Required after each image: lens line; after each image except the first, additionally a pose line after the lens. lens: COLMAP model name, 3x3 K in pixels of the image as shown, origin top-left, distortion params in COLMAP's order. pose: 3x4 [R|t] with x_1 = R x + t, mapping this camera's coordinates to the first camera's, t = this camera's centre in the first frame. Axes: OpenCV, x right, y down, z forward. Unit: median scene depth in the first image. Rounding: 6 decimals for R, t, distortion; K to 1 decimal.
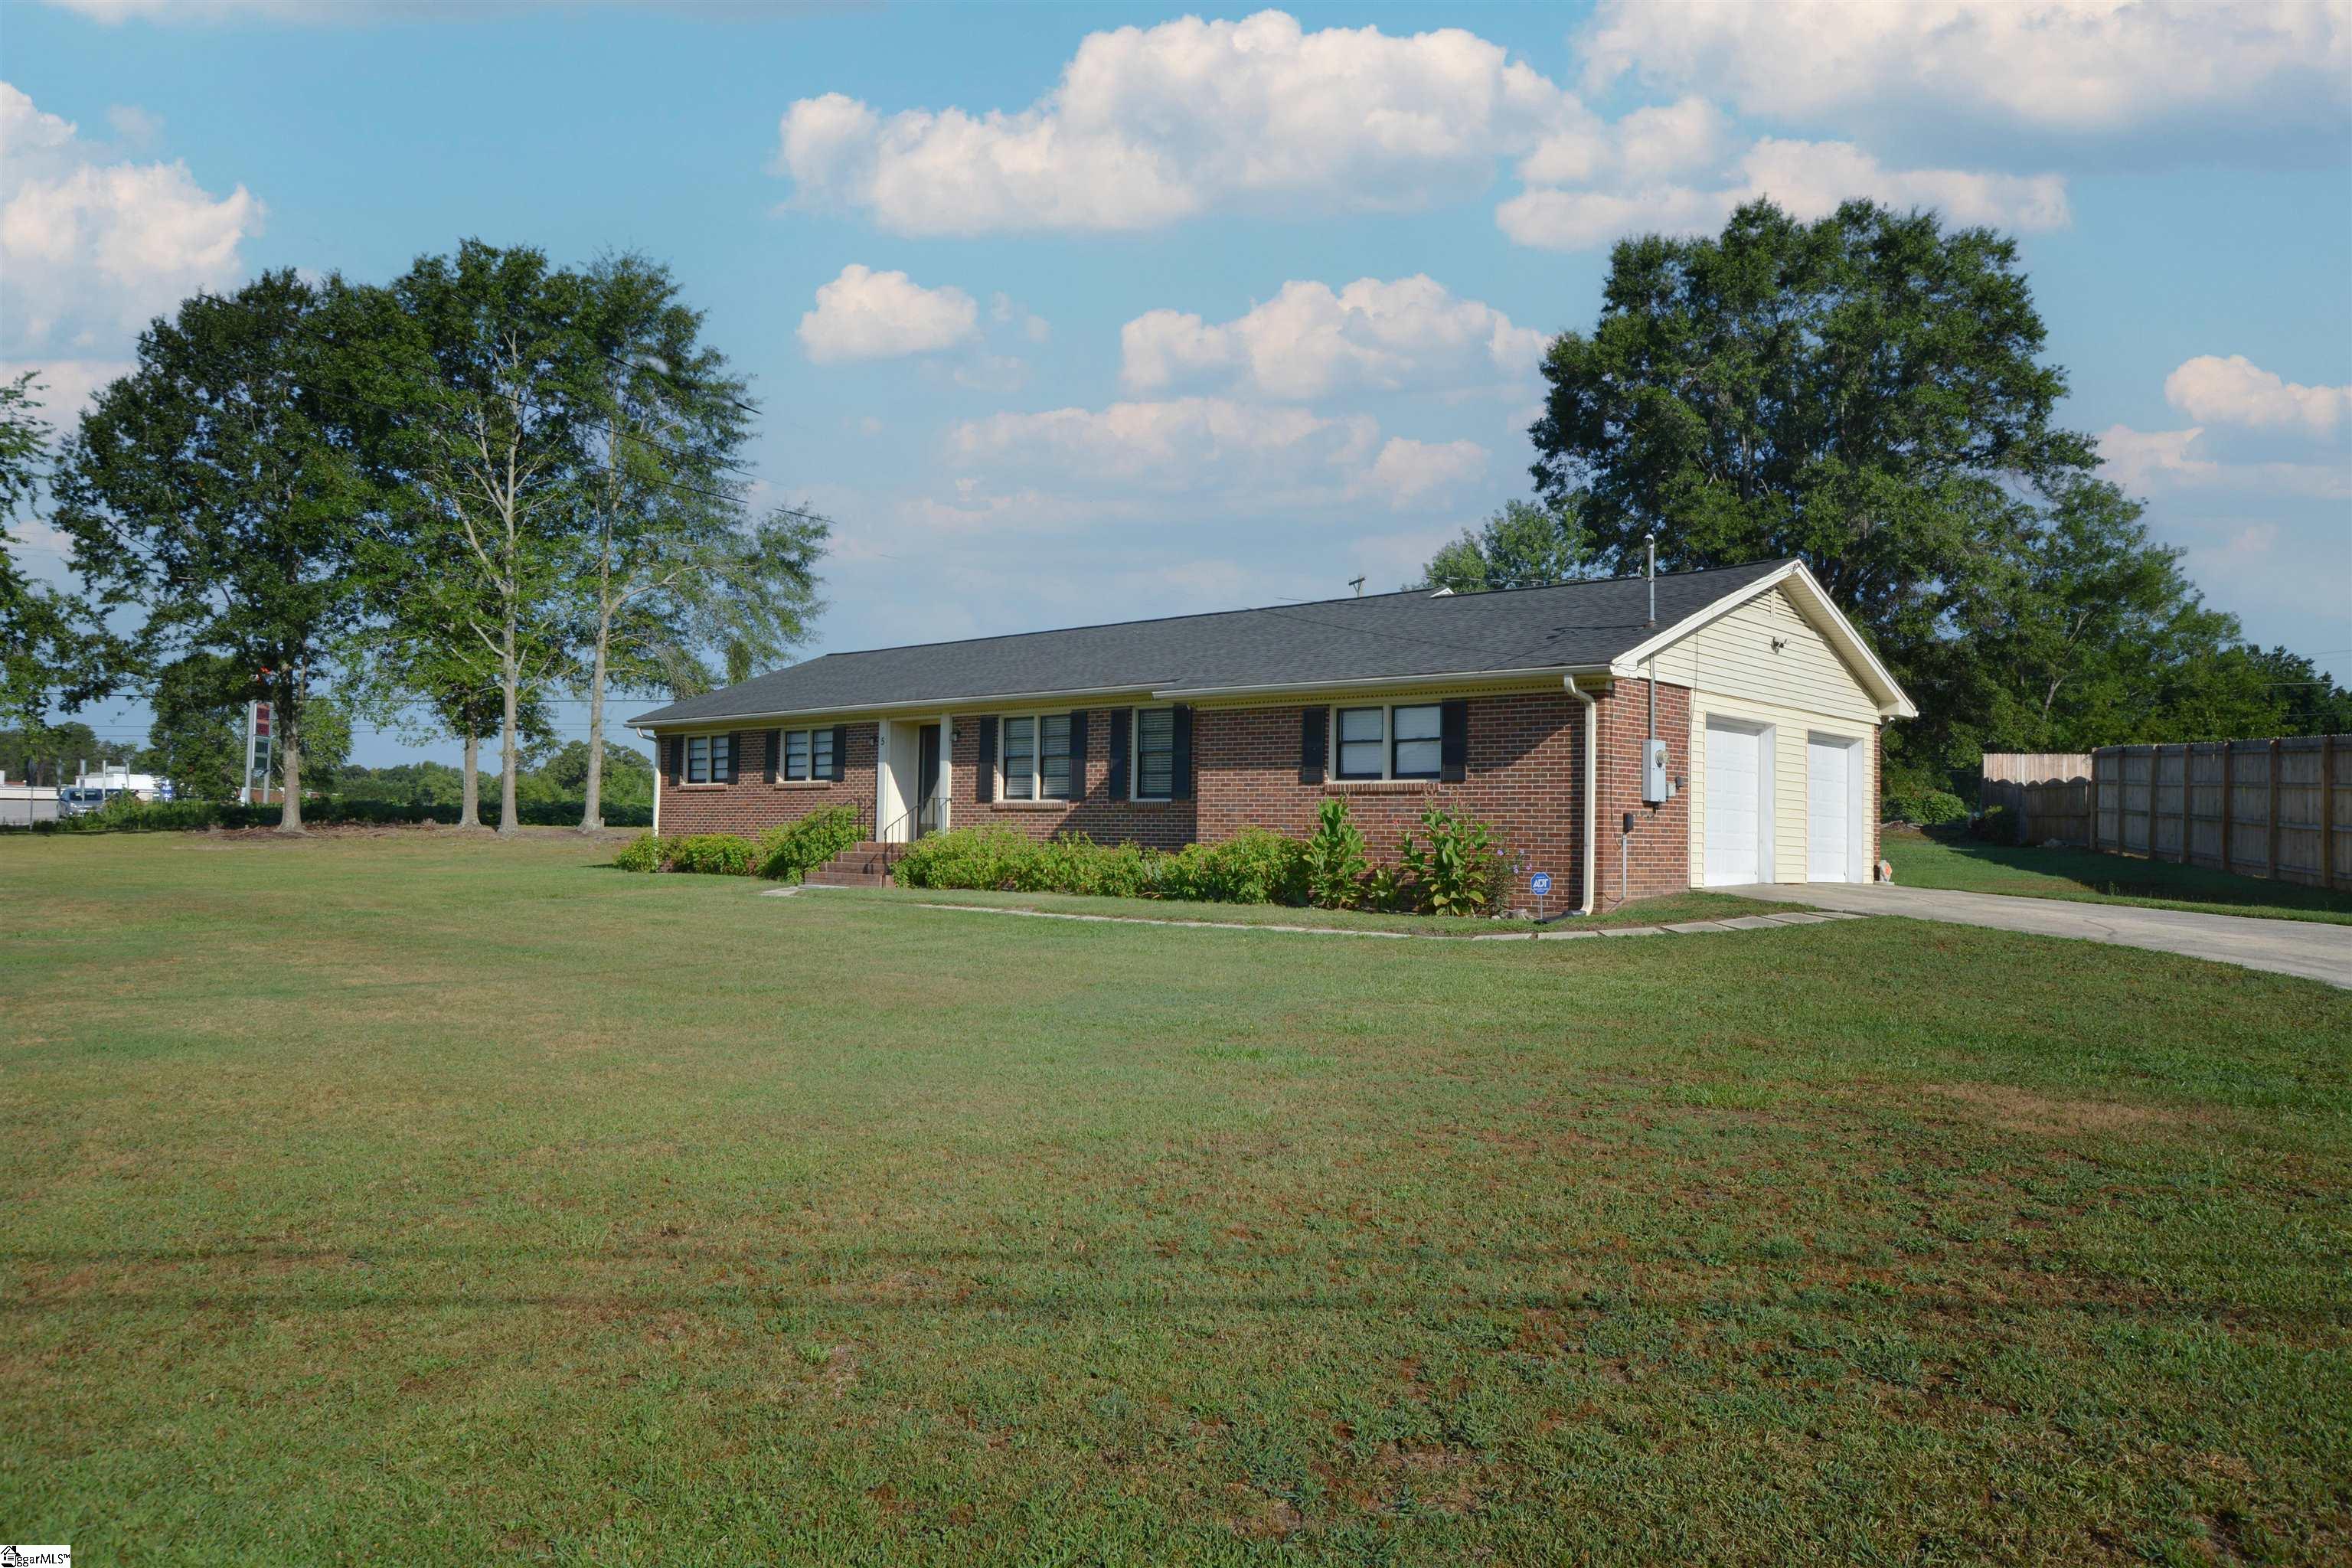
lens RADIAL K [[1888.2, 0, 1176.0], [0, 1888.2, 784.0], [0, 0, 1]] dist [-0.003916, 0.041586]
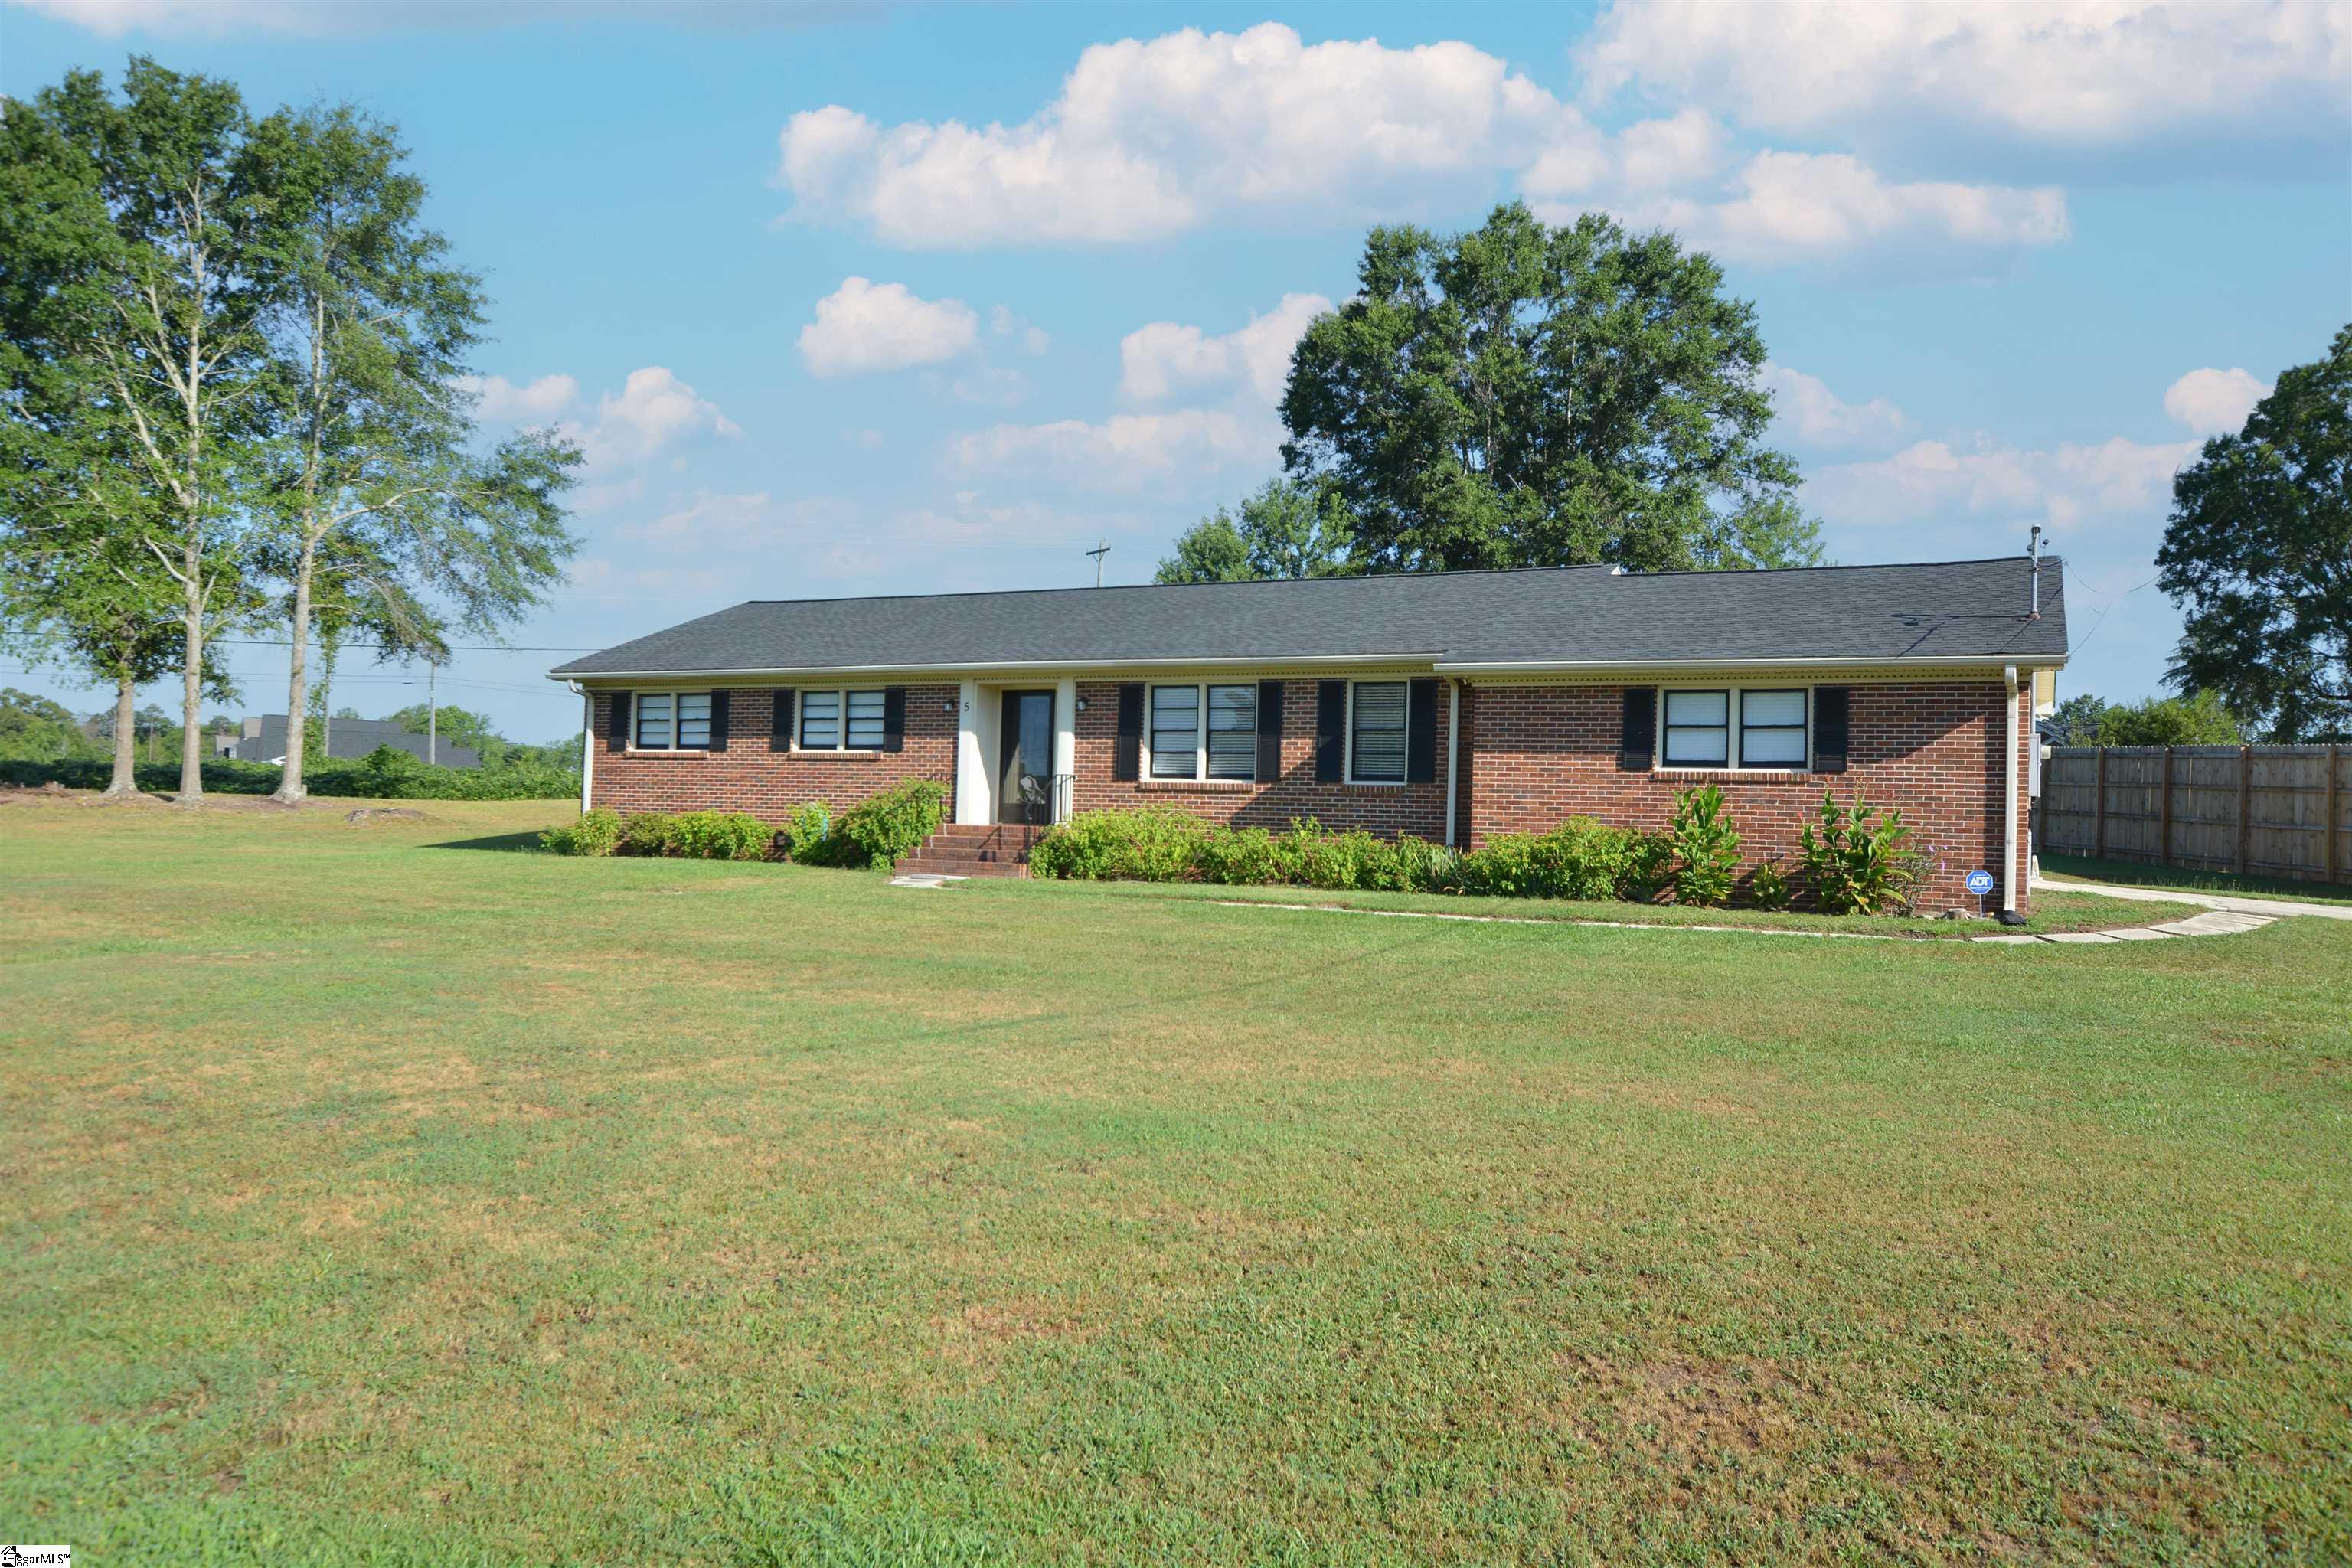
lens RADIAL K [[1888.2, 0, 1176.0], [0, 1888.2, 784.0], [0, 0, 1]] dist [-0.003916, 0.041586]
pose [[0.946373, 0.018585, 0.322542, -0.295832], [-0.022655, 0.999704, 0.008870, 0.002311], [-0.322281, -0.015701, 0.946514, 0.132860]]
